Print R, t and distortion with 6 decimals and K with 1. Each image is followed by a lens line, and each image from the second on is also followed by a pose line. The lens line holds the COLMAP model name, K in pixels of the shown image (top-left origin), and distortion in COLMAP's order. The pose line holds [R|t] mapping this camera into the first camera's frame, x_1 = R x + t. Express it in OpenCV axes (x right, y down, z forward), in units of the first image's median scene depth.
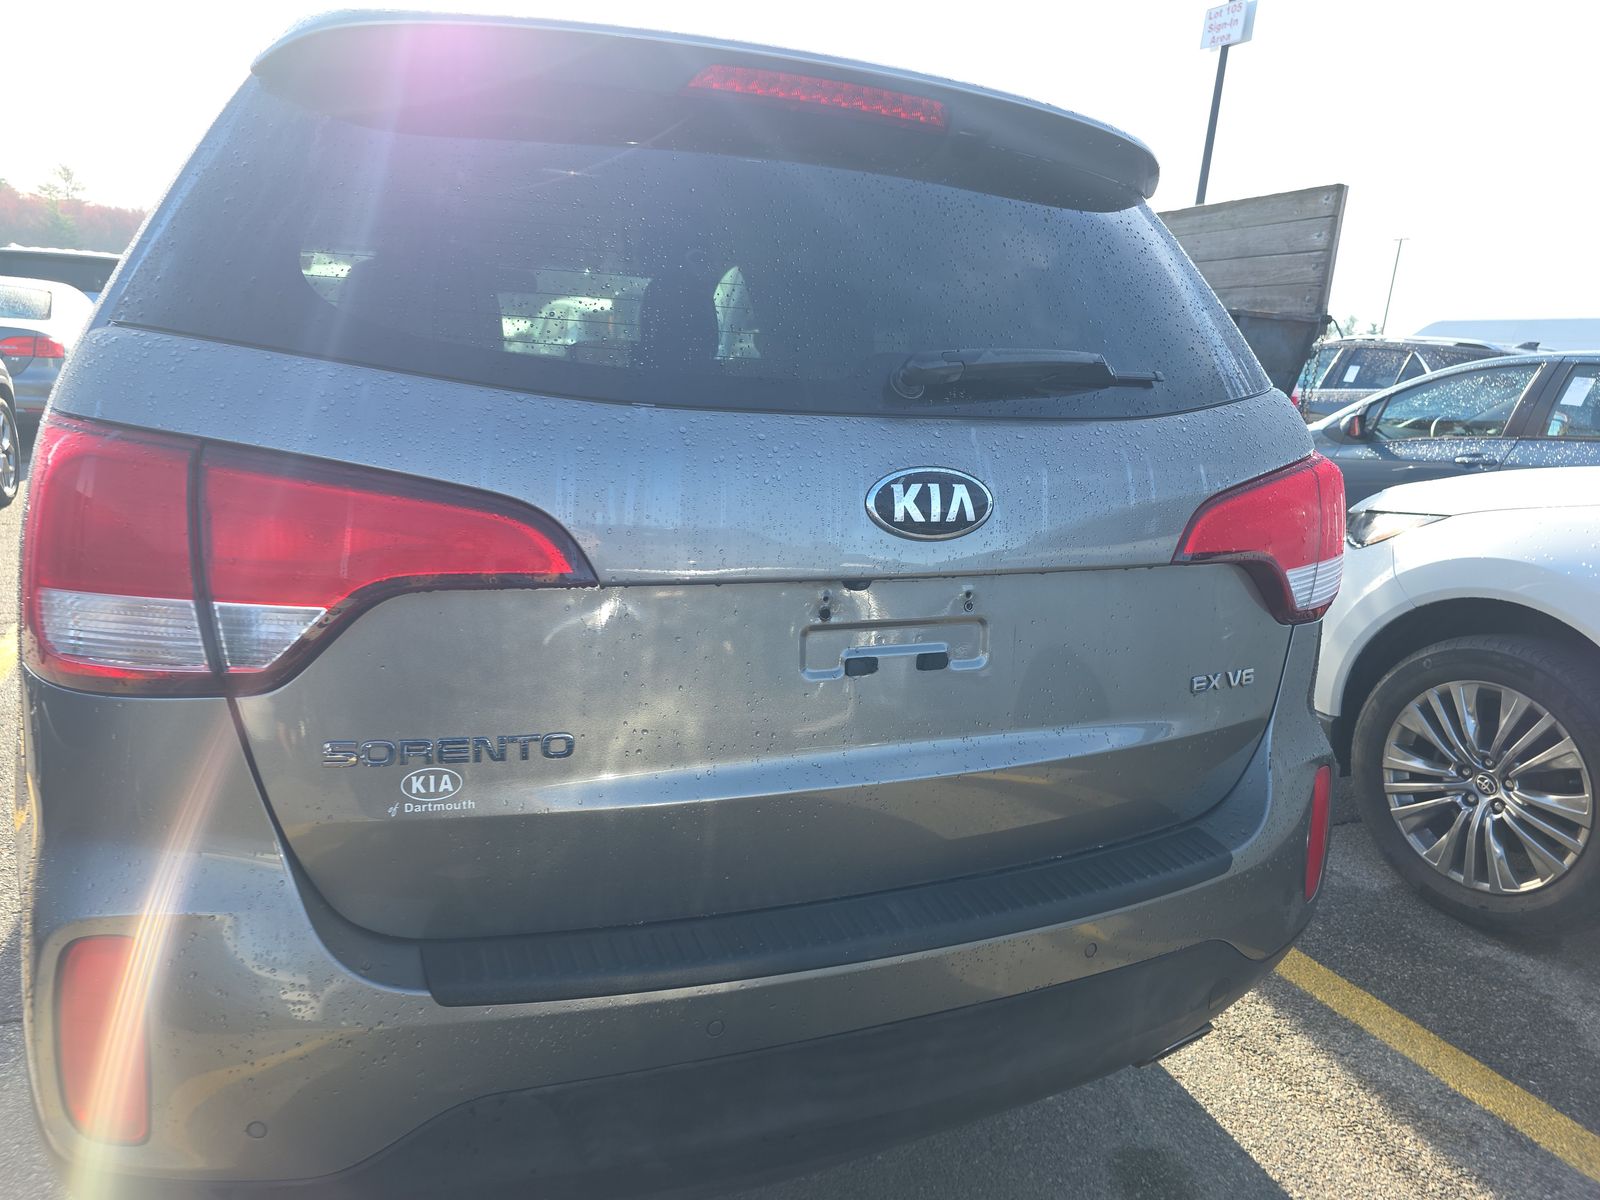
lens RADIAL K [[1346.8, 0, 800.0], [0, 1346.8, 600.0], [0, 0, 1]] dist [0.091841, -0.199606]
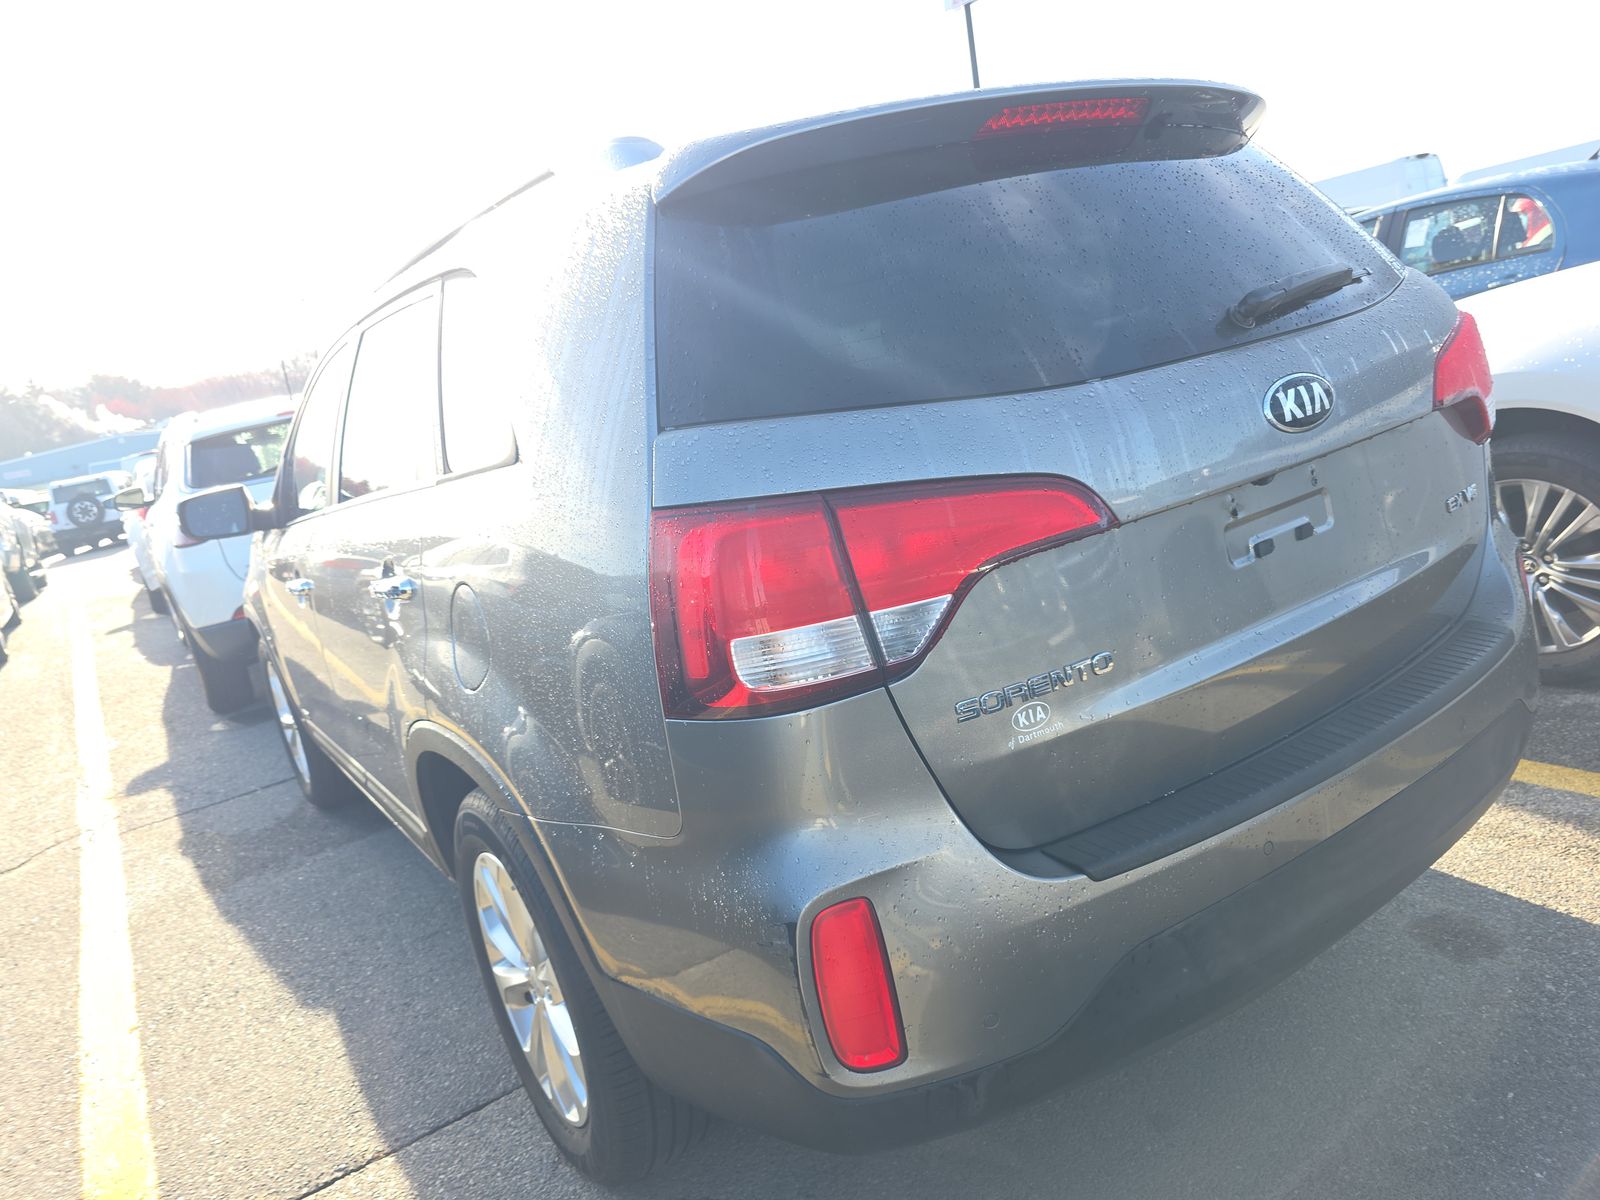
lens RADIAL K [[1346.8, 0, 800.0], [0, 1346.8, 600.0], [0, 0, 1]] dist [0.091841, -0.199606]
pose [[0.953884, -0.272966, 0.124876, -0.338706], [0.274585, 0.961553, 0.004395, -0.017238], [-0.121275, 0.030097, 0.992163, -0.116542]]
